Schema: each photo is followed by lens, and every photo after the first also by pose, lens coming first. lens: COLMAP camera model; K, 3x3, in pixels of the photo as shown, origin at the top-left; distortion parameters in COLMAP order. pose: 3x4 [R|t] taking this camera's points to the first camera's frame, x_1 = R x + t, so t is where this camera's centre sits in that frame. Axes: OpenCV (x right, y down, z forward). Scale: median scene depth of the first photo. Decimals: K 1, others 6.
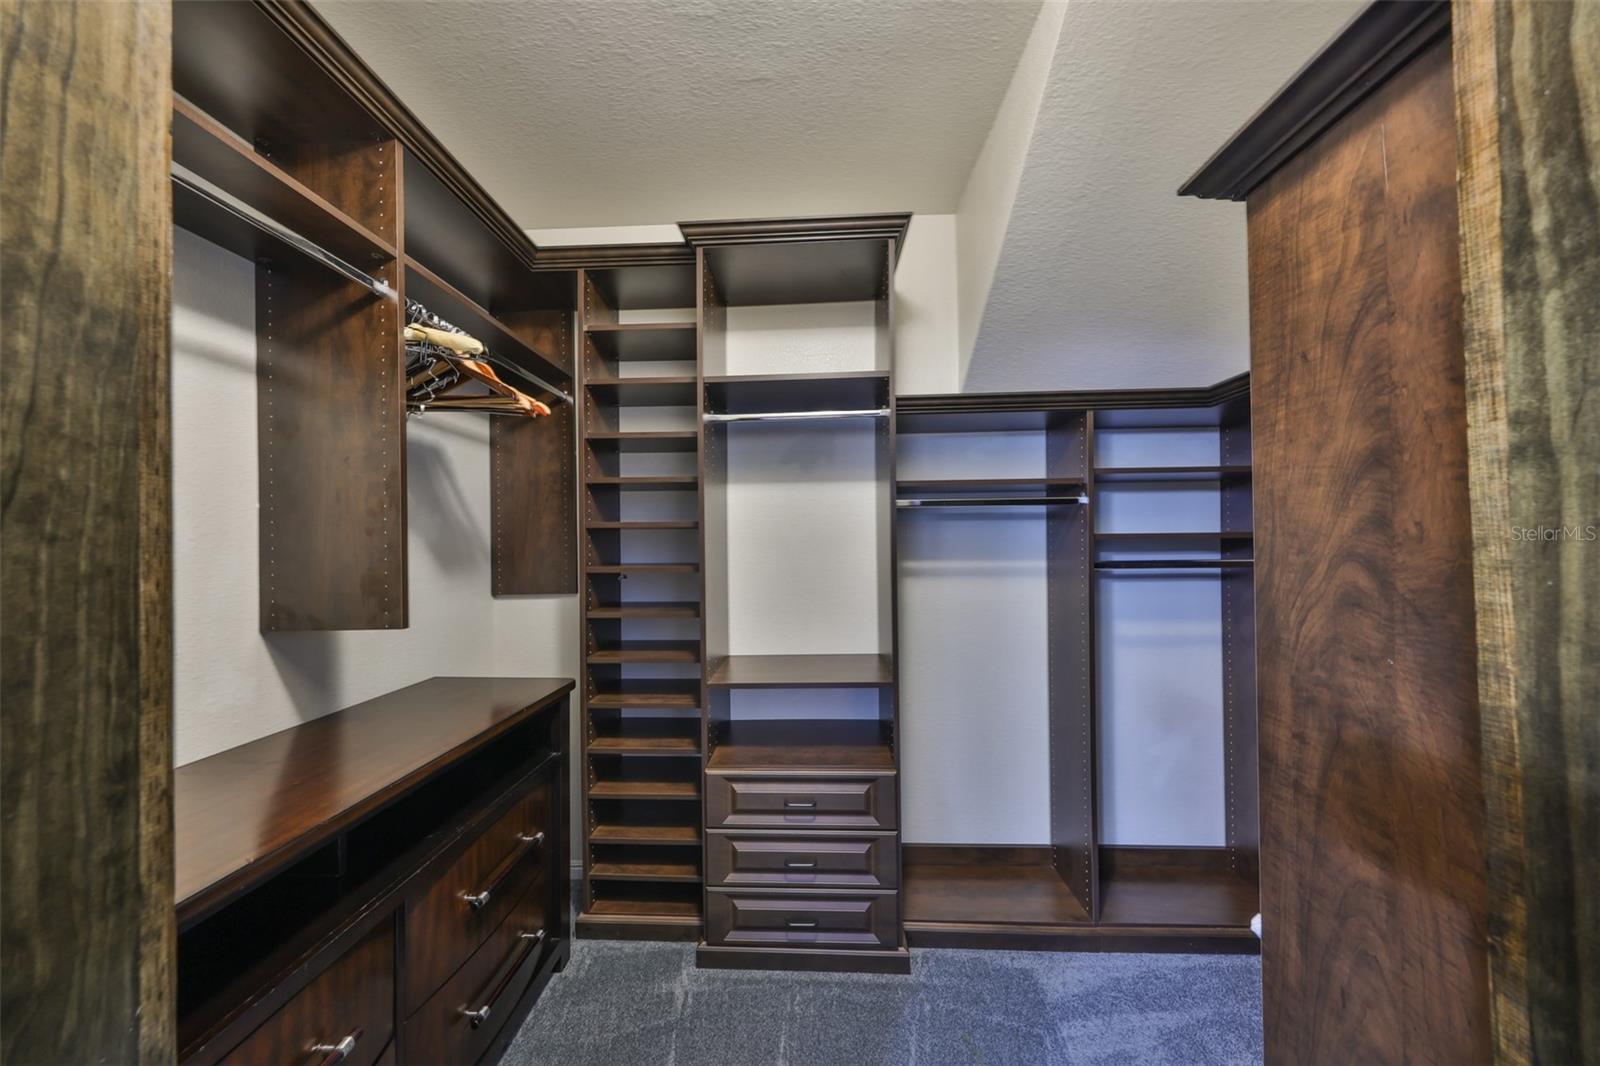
lens RADIAL K [[494.2, 0, 803.7], [0, 494.2, 537.5], [0, 0, 1]] dist [0.000419, 0.000167]
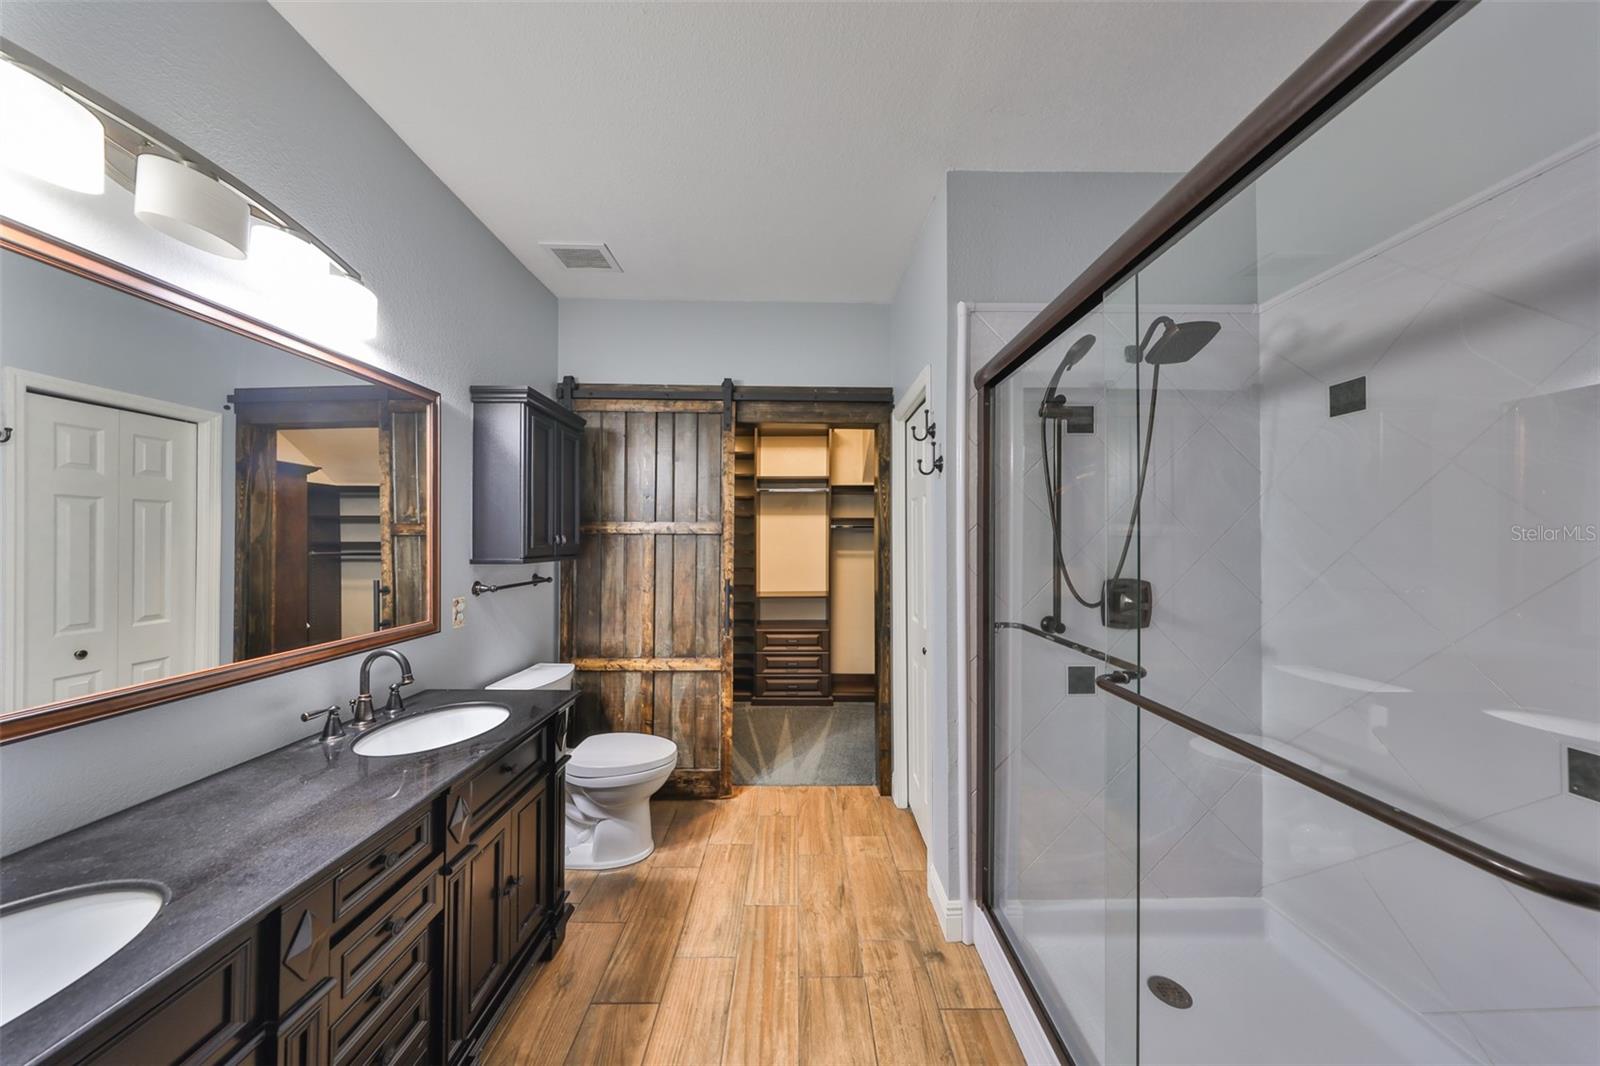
lens RADIAL K [[494.2, 0, 803.7], [0, 494.2, 537.5], [0, 0, 1]] dist [0.000419, 0.000167]
pose [[0.999455, 0.010048, 0.031436, -0.032411], [-0.009697, 0.999889, -0.011301, 0.016573], [-0.031546, 0.010990, 0.999442, -1.470784]]
